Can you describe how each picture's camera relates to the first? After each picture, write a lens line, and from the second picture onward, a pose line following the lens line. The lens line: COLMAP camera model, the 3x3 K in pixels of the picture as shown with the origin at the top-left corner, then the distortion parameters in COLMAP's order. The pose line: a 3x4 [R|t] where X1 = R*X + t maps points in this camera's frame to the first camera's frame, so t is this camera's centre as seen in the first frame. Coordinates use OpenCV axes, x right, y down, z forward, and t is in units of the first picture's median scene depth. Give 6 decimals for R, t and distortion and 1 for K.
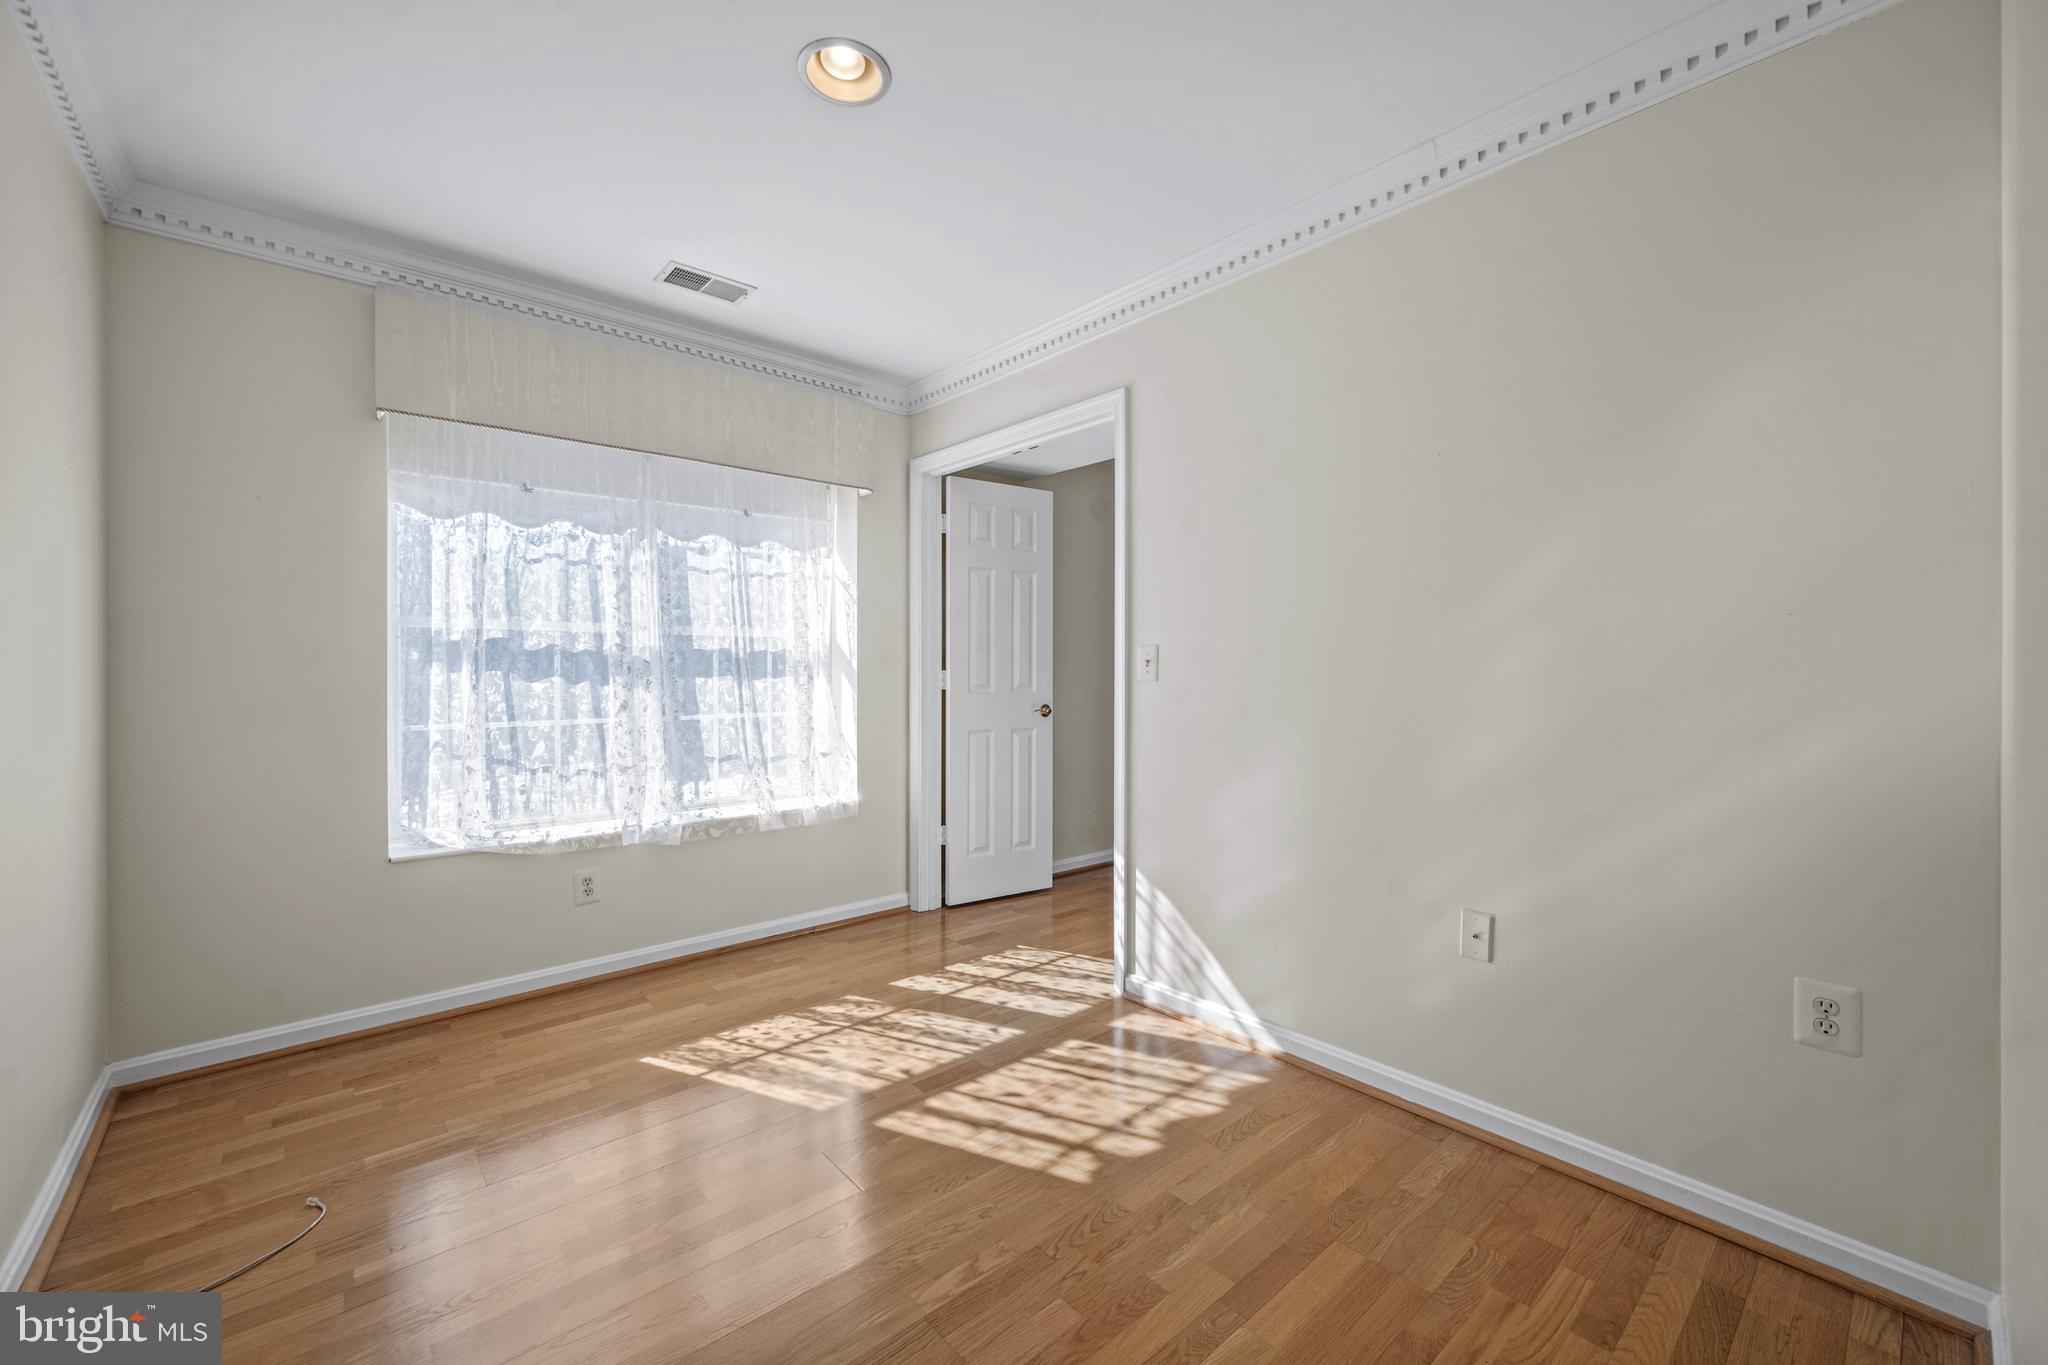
lens RADIAL K [[812.2, 0, 995.8], [0, 812.2, 676.6], [0, 0, 1]] dist [-0.002144, -0.000115]
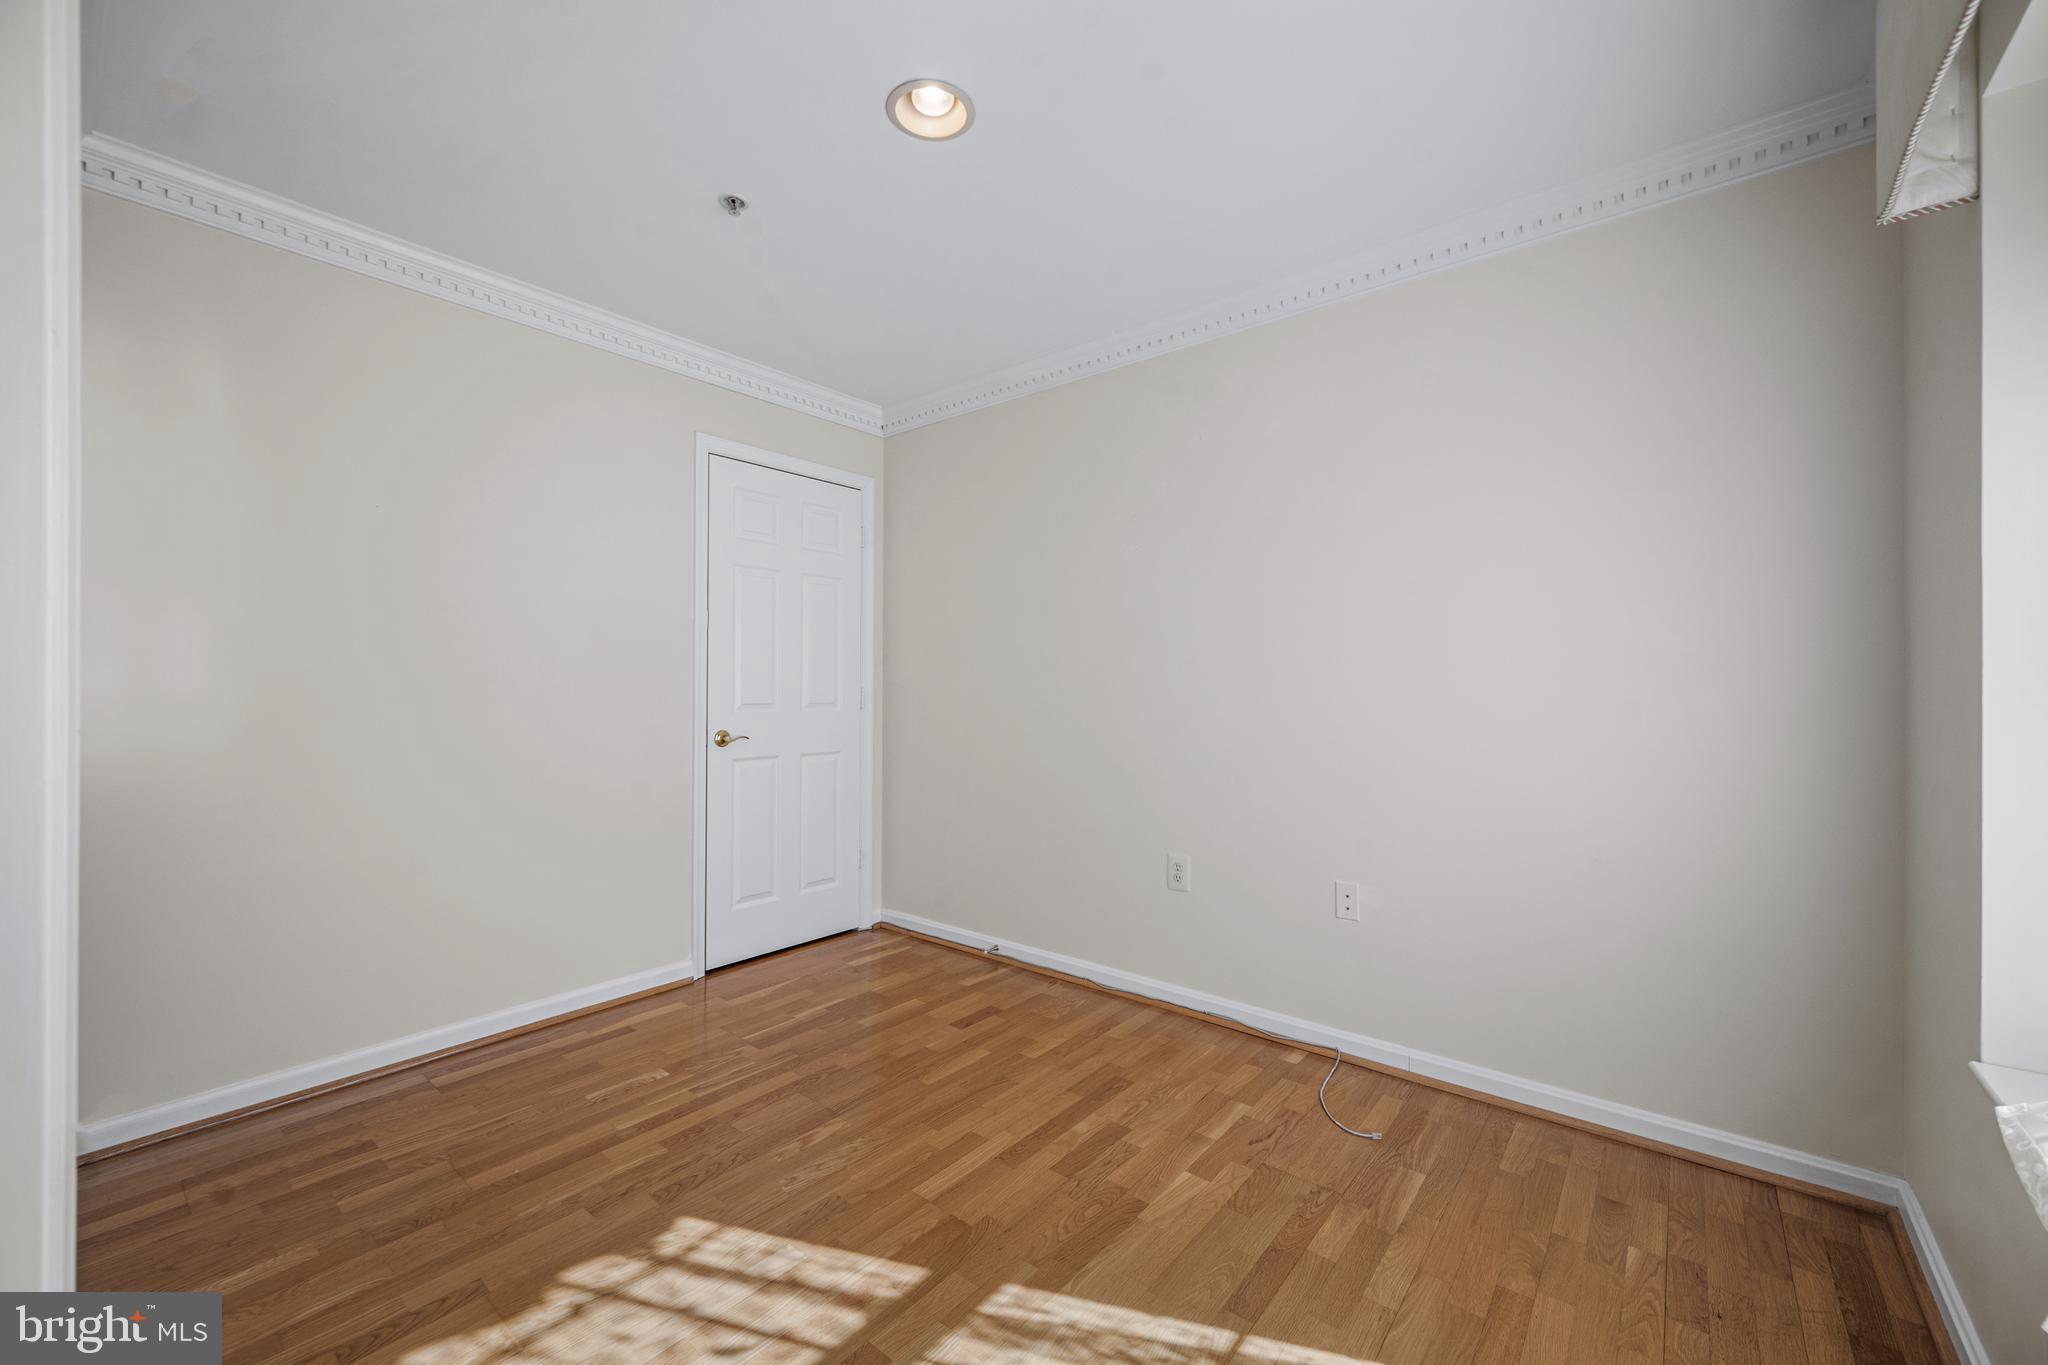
lens RADIAL K [[809.1, 0, 1021.4], [0, 809.1, 681.1], [0, 0, 1]] dist [-0.000832, -0.000044]
pose [[-0.979771, -0.001704, -0.200116, -0.084702], [-0.003539, 0.999955, 0.008816, -0.025410], [0.200091, 0.009346, -0.979733, 1.841952]]
